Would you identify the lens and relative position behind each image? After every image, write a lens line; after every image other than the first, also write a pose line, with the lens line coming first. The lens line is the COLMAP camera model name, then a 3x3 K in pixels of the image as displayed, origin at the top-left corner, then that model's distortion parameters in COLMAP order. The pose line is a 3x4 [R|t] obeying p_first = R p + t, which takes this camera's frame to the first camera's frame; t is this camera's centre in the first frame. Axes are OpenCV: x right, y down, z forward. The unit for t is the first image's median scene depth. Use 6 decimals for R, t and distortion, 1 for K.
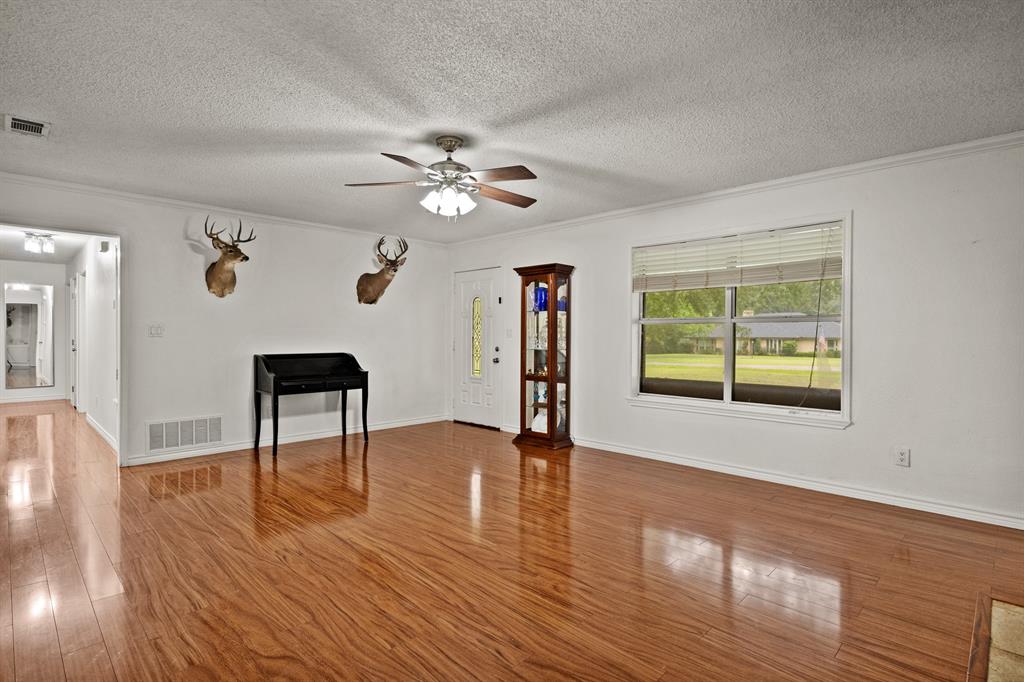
lens RADIAL K [[512.4, 0, 512.0], [0, 512.4, 341.0], [0, 0, 1]] dist [-0.003509, -0.000691]
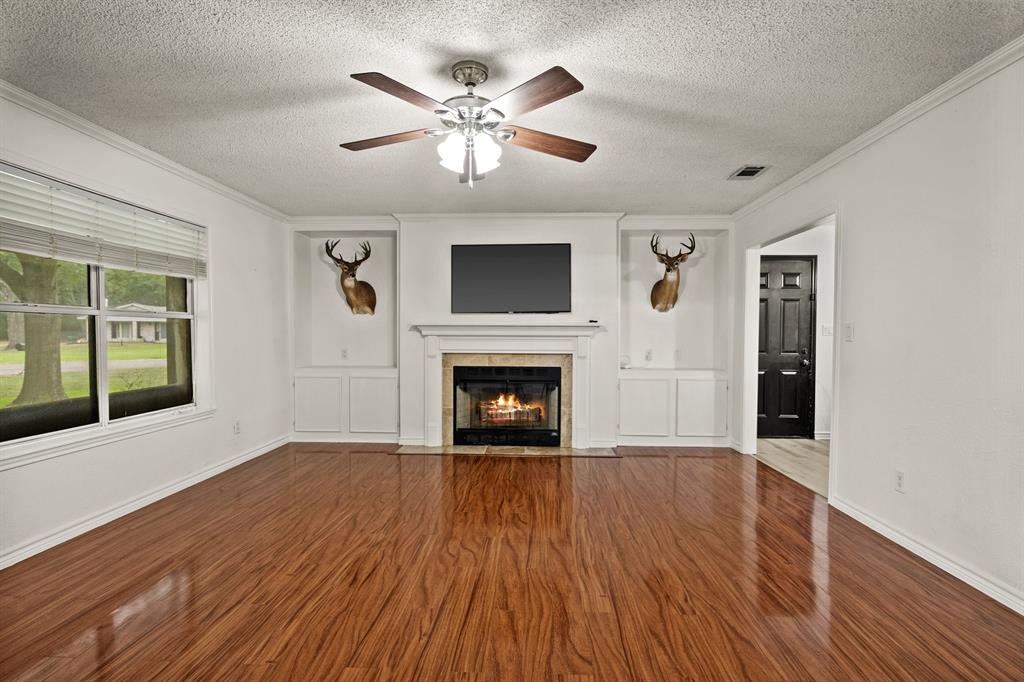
lens RADIAL K [[512.4, 0, 512.0], [0, 512.4, 341.0], [0, 0, 1]] dist [-0.003509, -0.000691]
pose [[-0.675361, -0.014980, 0.737335, -0.699305], [0.003225, 0.999724, 0.023264, -0.019393], [-0.737480, 0.018089, -0.675127, 1.431458]]
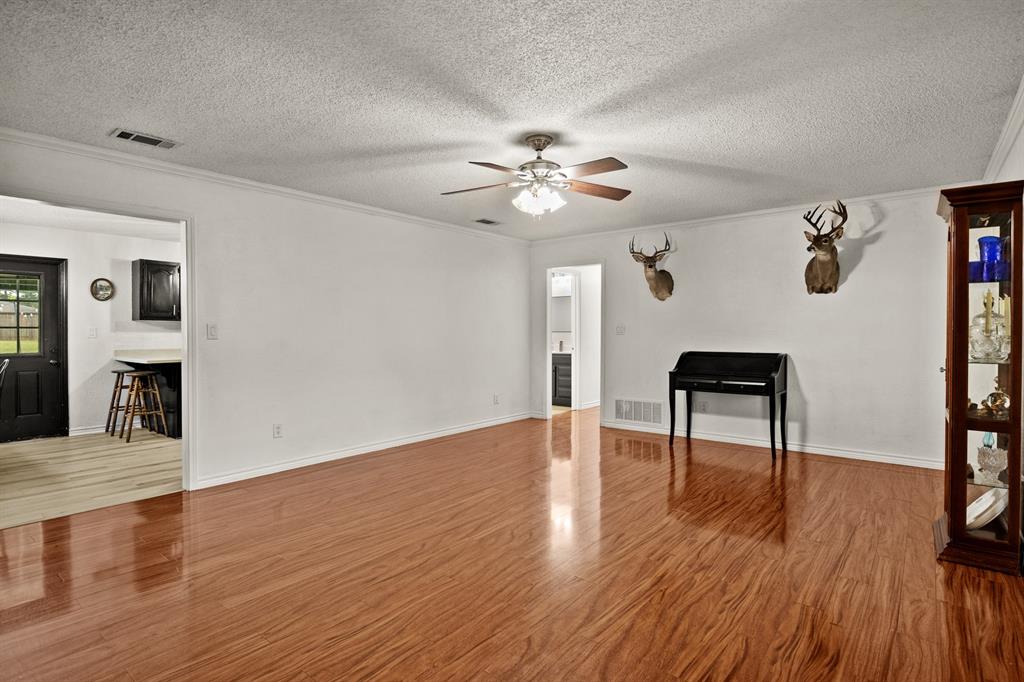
lens RADIAL K [[509.4, 0, 511.7], [0, 509.4, 332.9], [0, 0, 1]] dist [-0.000170, 0.000084]
pose [[0.097008, -0.000549, -0.995283, 0.852181], [-0.008082, 0.999966, -0.001339, -0.012632], [0.995251, 0.008174, 0.097001, 0.833839]]
